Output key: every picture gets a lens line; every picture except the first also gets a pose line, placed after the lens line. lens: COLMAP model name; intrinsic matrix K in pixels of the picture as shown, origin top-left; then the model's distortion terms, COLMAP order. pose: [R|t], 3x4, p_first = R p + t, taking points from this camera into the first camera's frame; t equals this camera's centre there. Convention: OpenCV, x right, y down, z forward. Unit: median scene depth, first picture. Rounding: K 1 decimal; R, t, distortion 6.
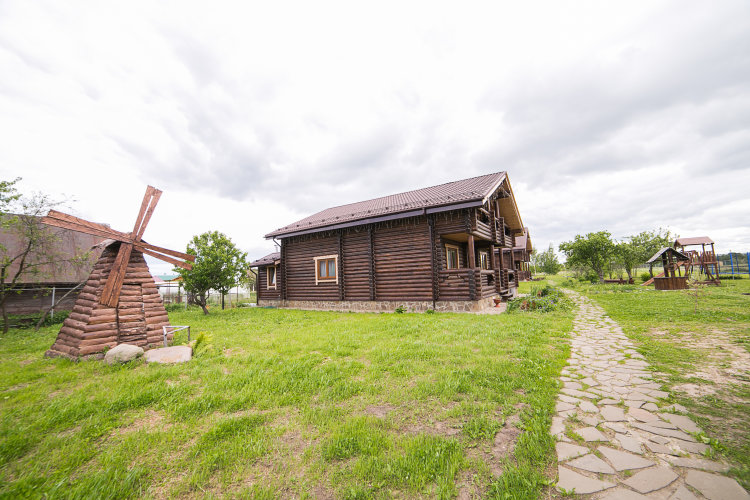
lens RADIAL K [[306.5, 0, 371.6], [0, 306.5, 248.6], [0, 0, 1]] dist [-0.021186, 0.002522]
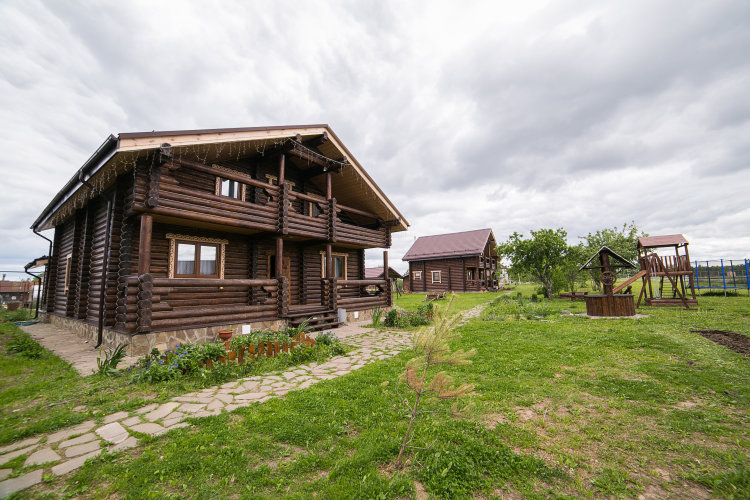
lens RADIAL K [[306.5, 0, 375.8], [0, 306.5, 250.6], [0, 0, 1]] dist [-0.021186, 0.002522]
pose [[0.999736, 0.012948, -0.018963, 0.201616], [-0.013149, 0.999859, -0.010480, 0.005978], [0.018825, 0.010727, 0.999765, 0.138876]]
